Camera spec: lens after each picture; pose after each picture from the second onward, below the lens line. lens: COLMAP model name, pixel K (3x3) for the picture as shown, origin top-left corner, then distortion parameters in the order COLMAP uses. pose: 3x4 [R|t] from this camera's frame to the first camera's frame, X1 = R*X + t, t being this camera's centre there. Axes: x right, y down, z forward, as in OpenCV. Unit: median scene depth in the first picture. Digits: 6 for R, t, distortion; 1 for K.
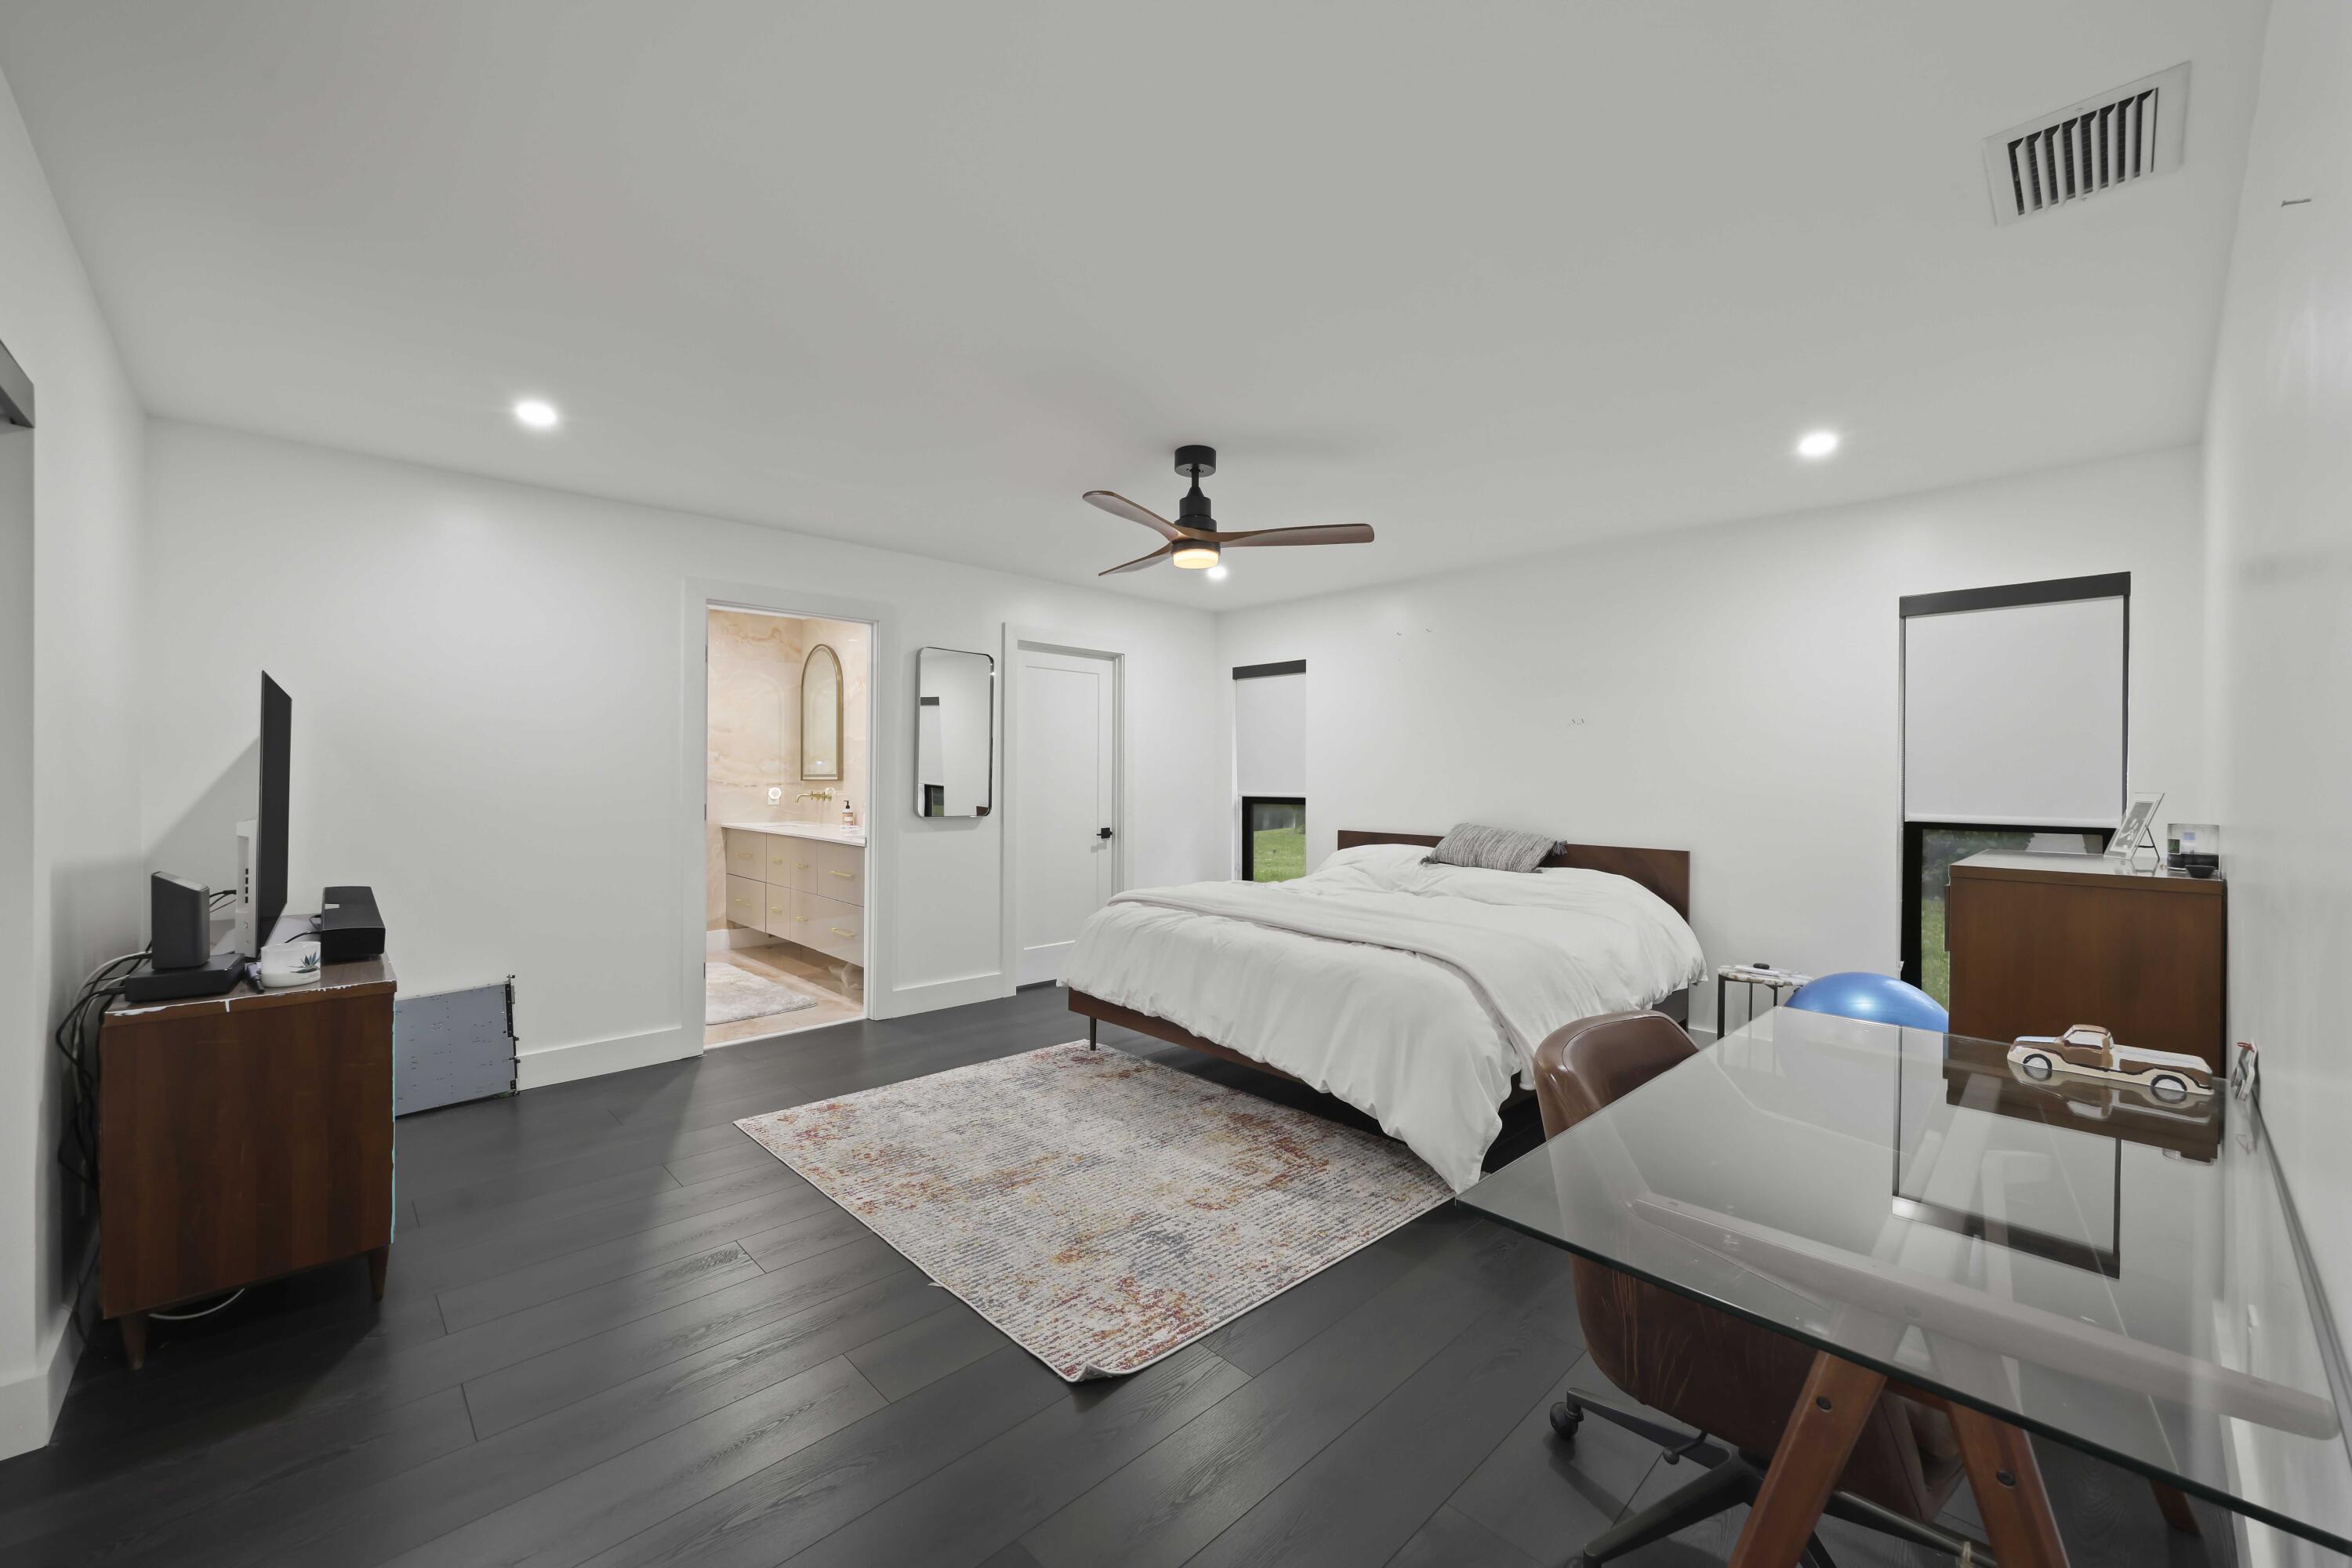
lens RADIAL K [[918.4, 0, 1176.0], [0, 918.4, 784.0], [0, 0, 1]] dist [-0.000390, -0.000027]
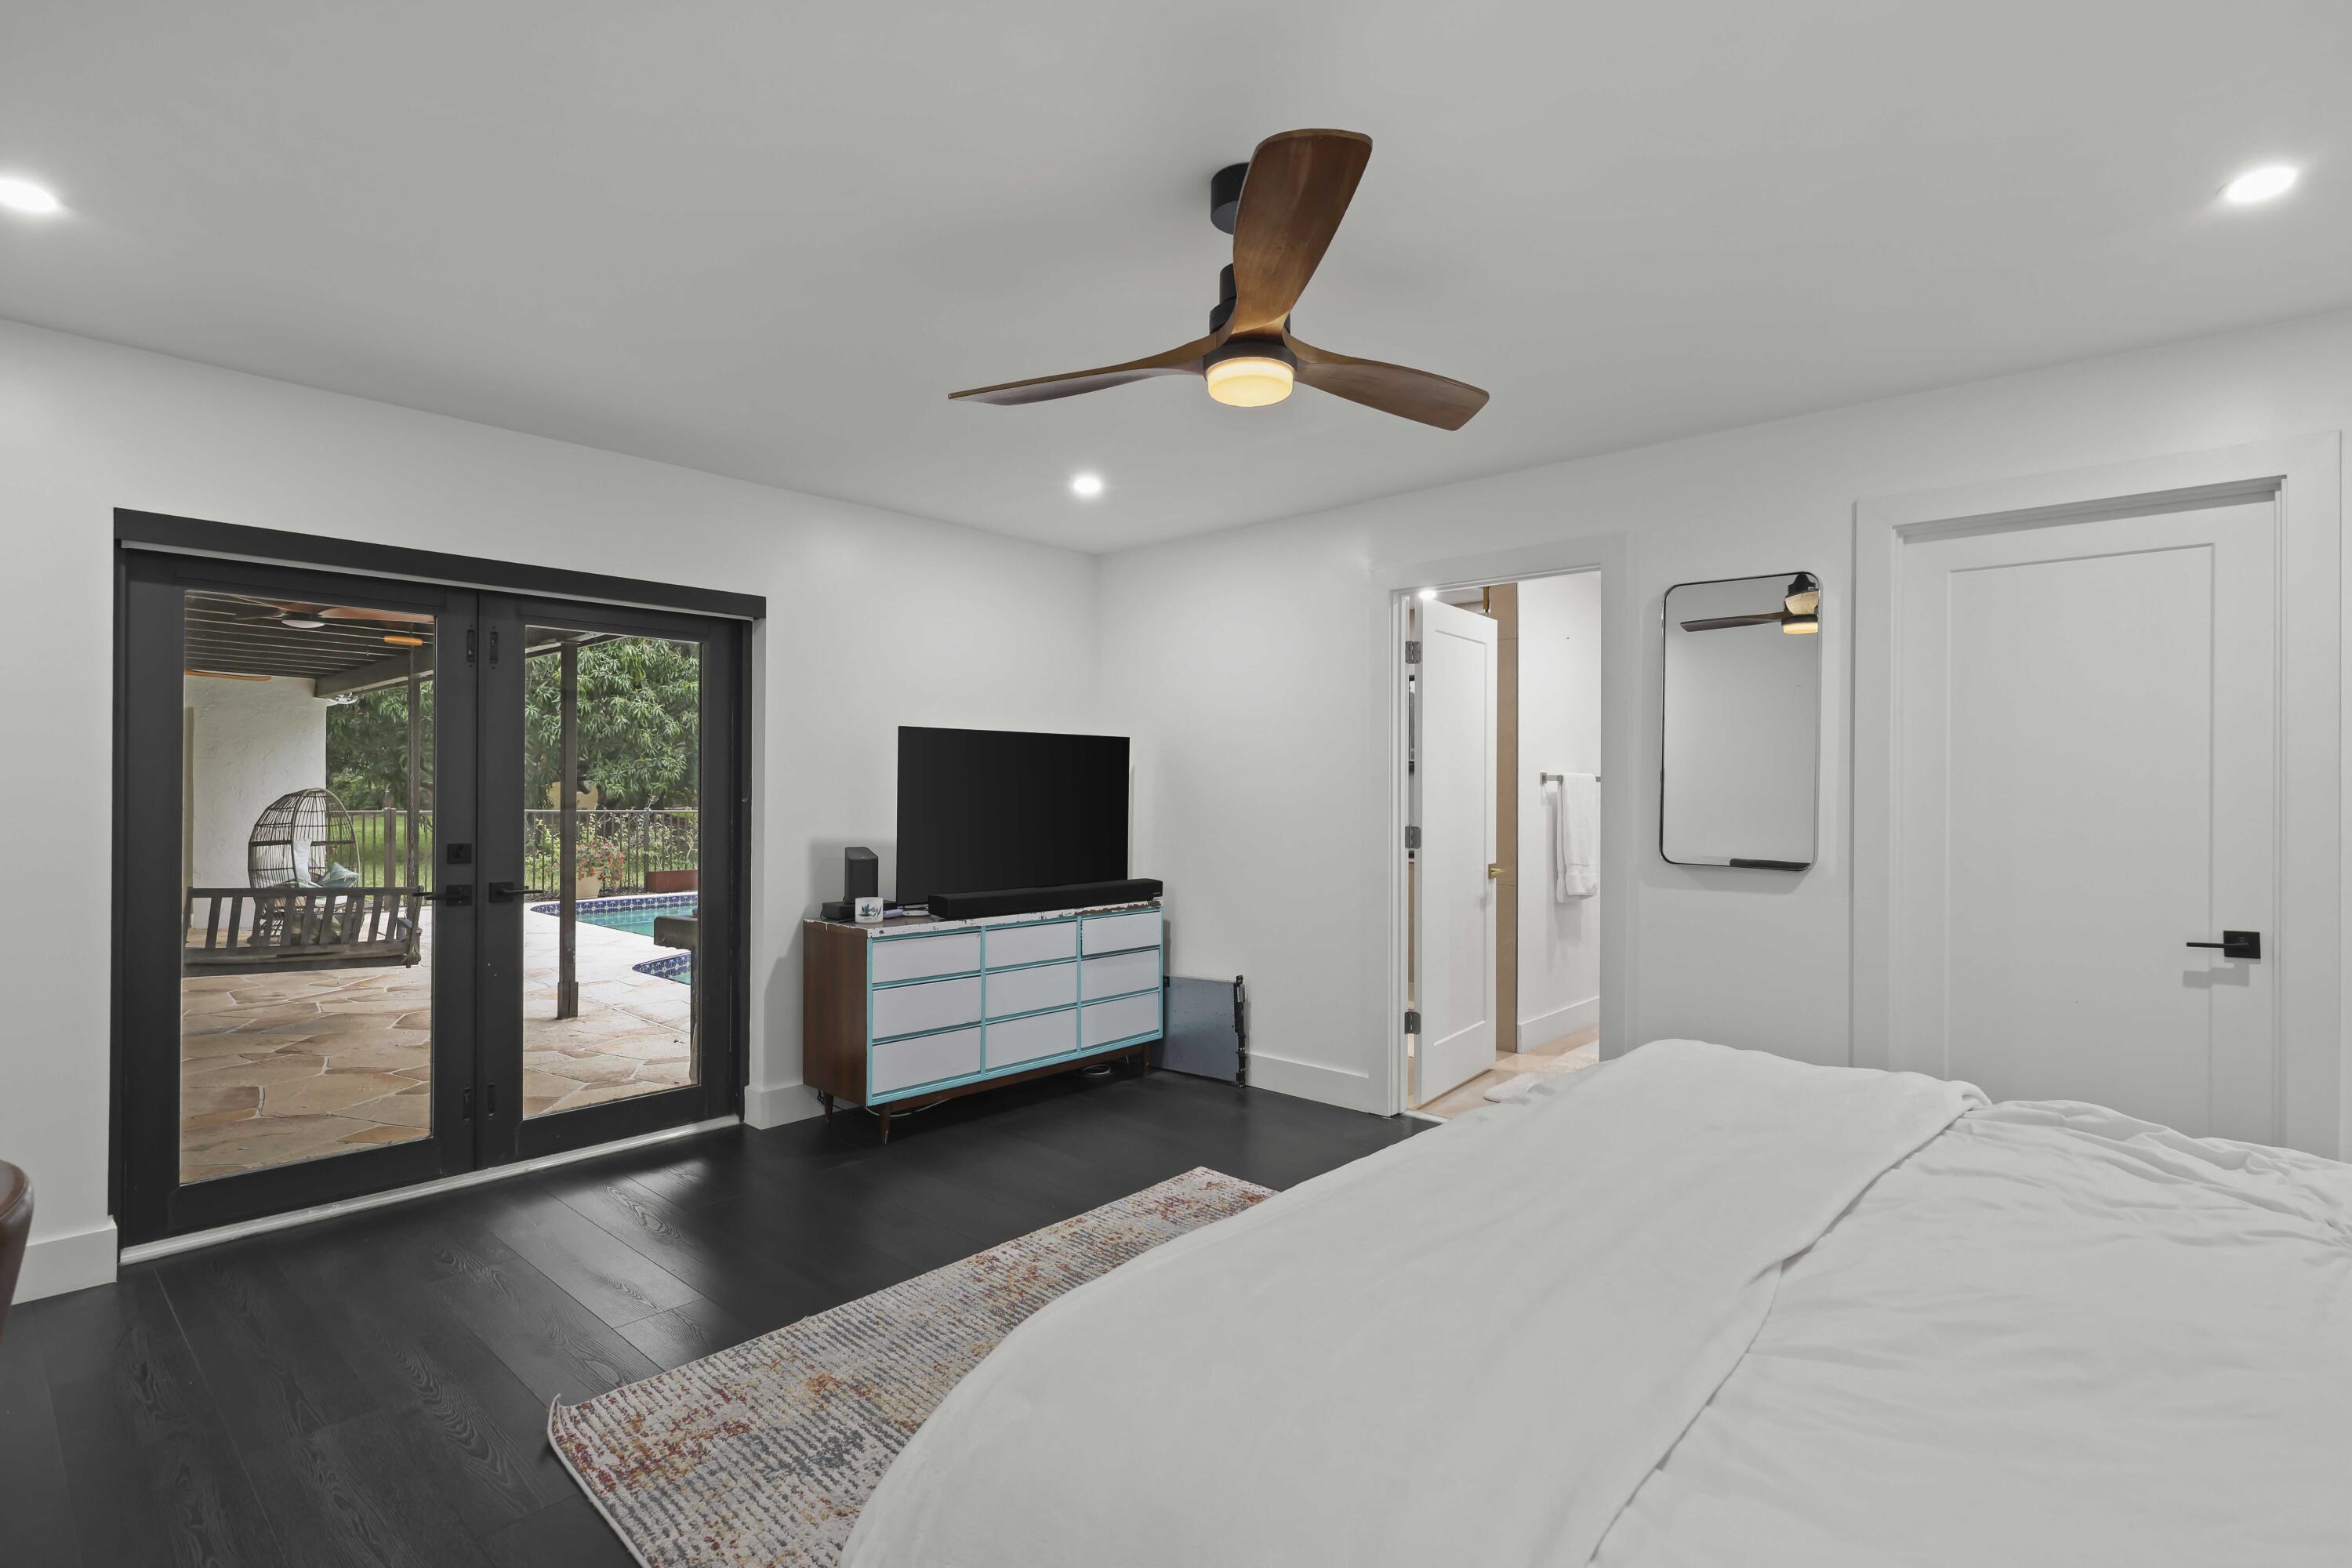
lens RADIAL K [[1116.1, 0, 1176.0], [0, 1116.1, 784.0], [0, 0, 1]] dist [0.001602, 0.000339]
pose [[0.068752, -0.010816, -0.997575, 0.758739], [-0.015804, 0.999804, -0.011929, -0.004930], [0.997509, 0.016586, 0.068568, 1.053497]]
